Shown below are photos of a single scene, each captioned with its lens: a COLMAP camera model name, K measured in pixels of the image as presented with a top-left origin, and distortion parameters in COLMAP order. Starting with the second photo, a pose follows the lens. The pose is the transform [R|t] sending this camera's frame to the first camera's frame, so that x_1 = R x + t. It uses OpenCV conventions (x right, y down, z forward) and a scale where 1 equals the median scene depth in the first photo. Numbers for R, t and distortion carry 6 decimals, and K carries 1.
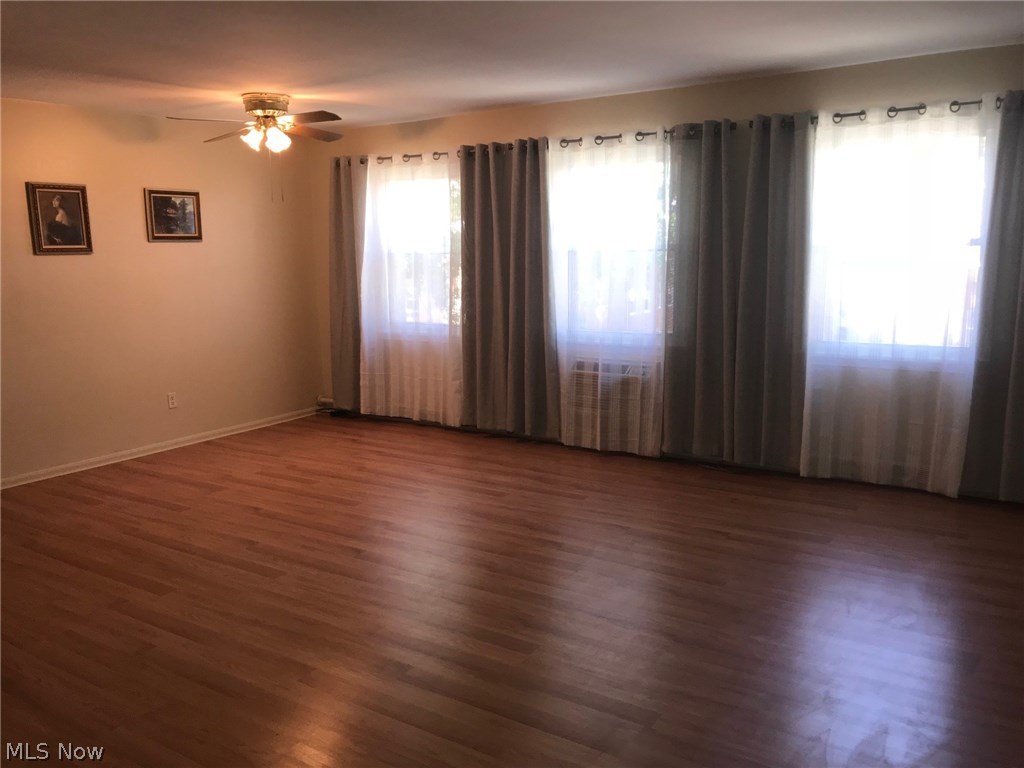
lens RADIAL K [[832.3, 0, 512.0], [0, 832.3, 384.0], [0, 0, 1]] dist [0.003378, -0.003375]
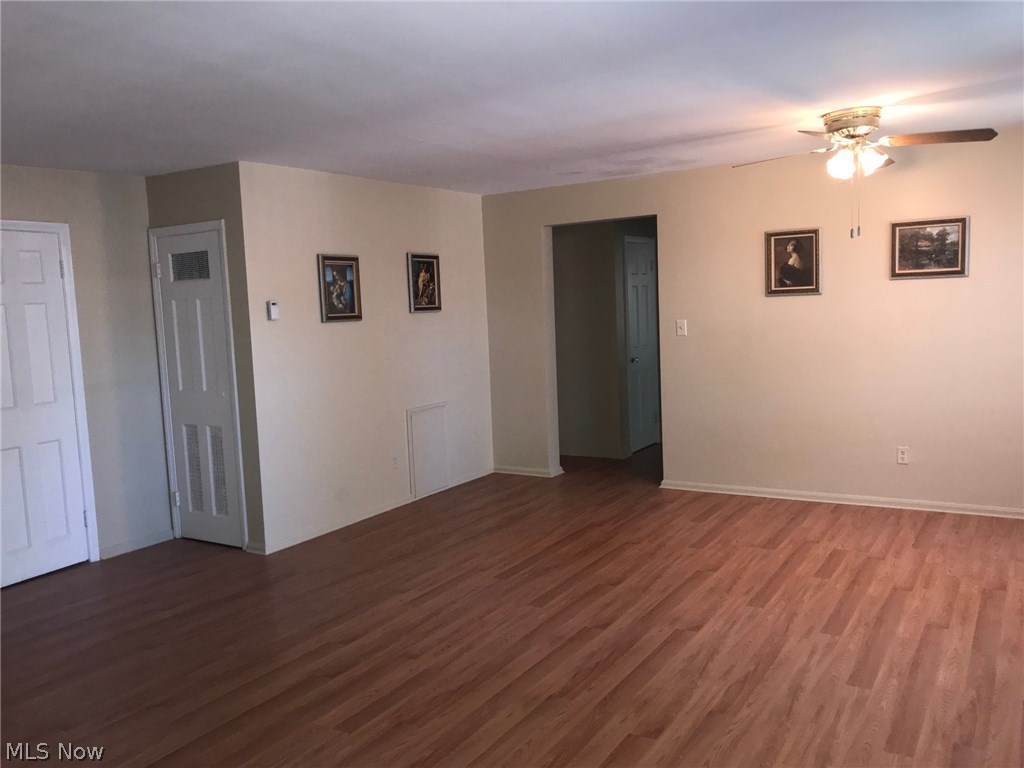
lens RADIAL K [[832.3, 0, 512.0], [0, 832.3, 384.0], [0, 0, 1]] dist [0.003378, -0.003375]
pose [[0.034638, 0.111136, -0.993201, 0.519662], [-0.124119, 0.986582, 0.106066, -0.112456], [0.991663, 0.119602, 0.047967, 0.608297]]
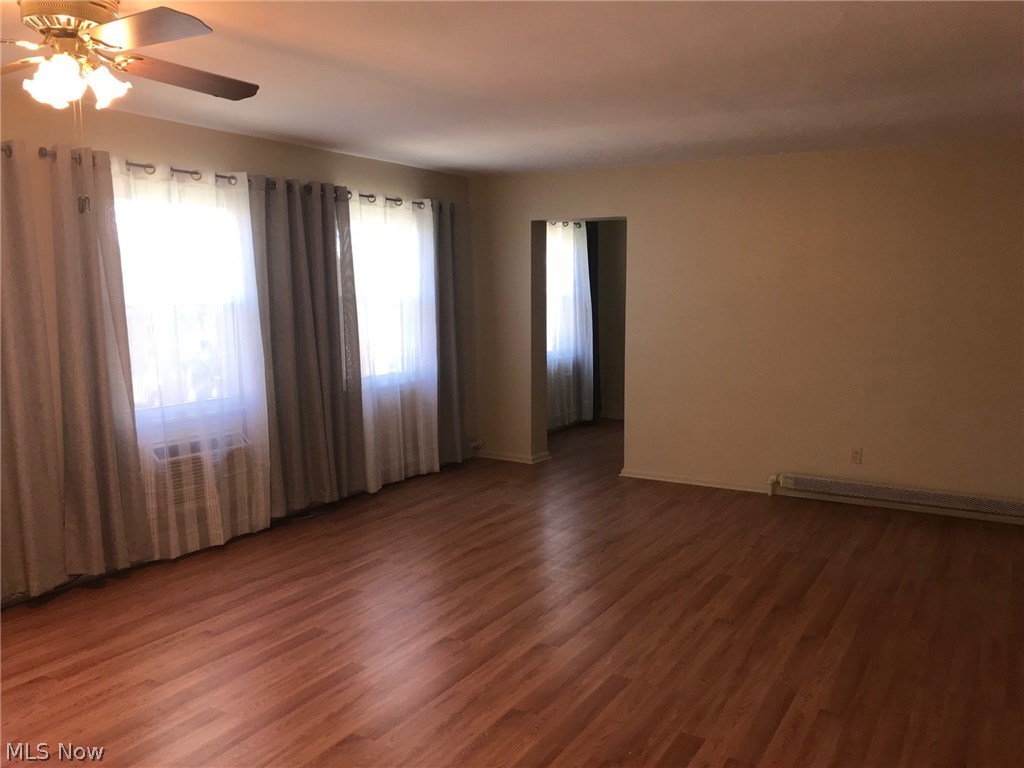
lens RADIAL K [[845.8, 0, 512.2], [0, 845.8, 363.3], [0, 0, 1]] dist [0.040292, -0.000430]
pose [[-0.047345, -0.074159, 0.996122, -0.769967], [0.170498, 0.982006, 0.081212, -0.121529], [-0.984220, 0.173682, -0.033849, 0.744986]]
